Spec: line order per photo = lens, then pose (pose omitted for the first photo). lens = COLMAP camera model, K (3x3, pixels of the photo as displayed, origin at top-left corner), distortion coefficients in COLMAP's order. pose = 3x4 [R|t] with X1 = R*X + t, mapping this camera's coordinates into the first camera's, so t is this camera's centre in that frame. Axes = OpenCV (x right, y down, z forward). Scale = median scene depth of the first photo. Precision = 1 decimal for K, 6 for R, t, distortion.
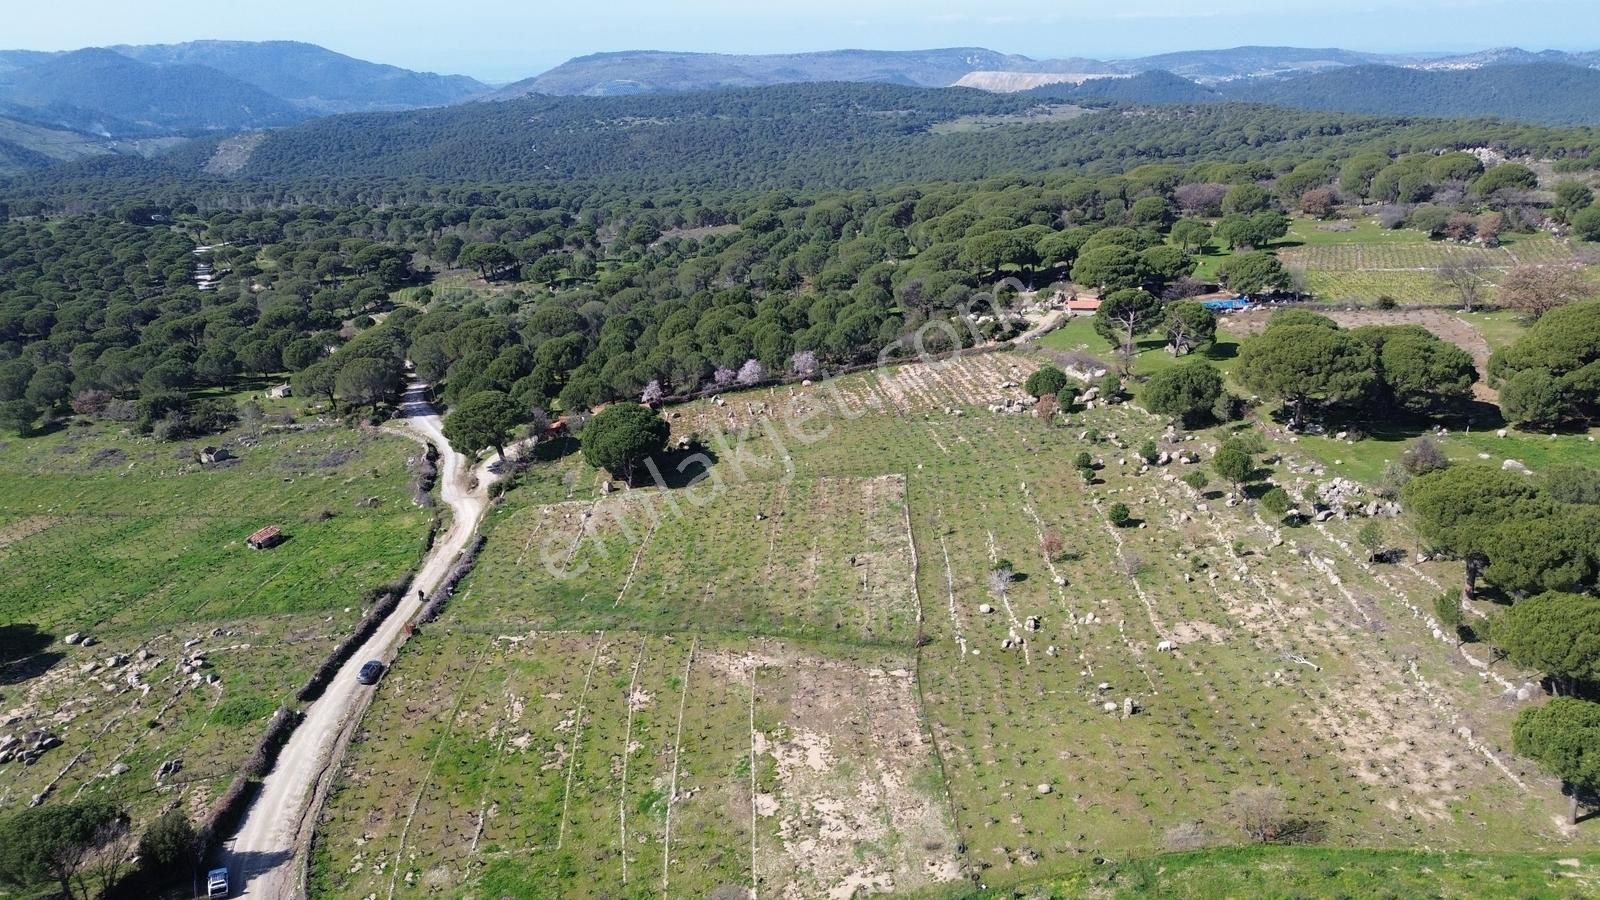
lens RADIAL K [[1136.2, 0, 800.1], [0, 1136.2, 447.1], [0, 0, 1]] dist [0.082651, -0.077765]
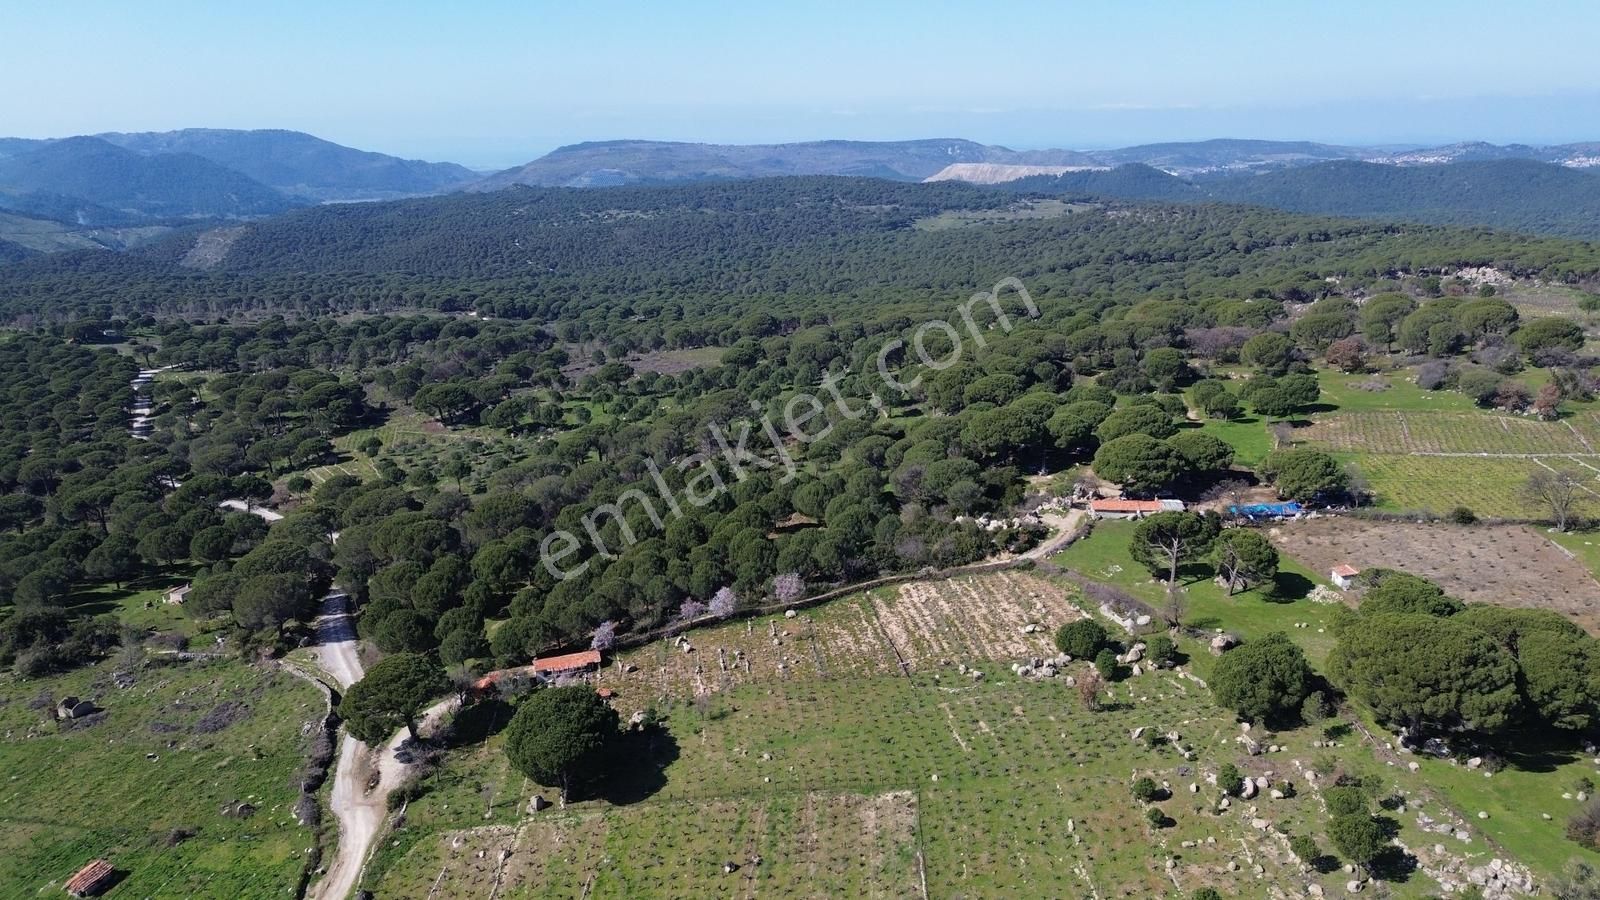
lens RADIAL K [[1136.2, 0, 798.9], [0, 1136.2, 440.1], [0, 0, 1]] dist [0.082651, -0.077765]
pose [[0.999917, 0.001241, 0.012798, 0.000559], [-0.000286, 0.997236, -0.074302, -0.075863], [-0.012855, 0.074292, 0.997154, 0.092245]]
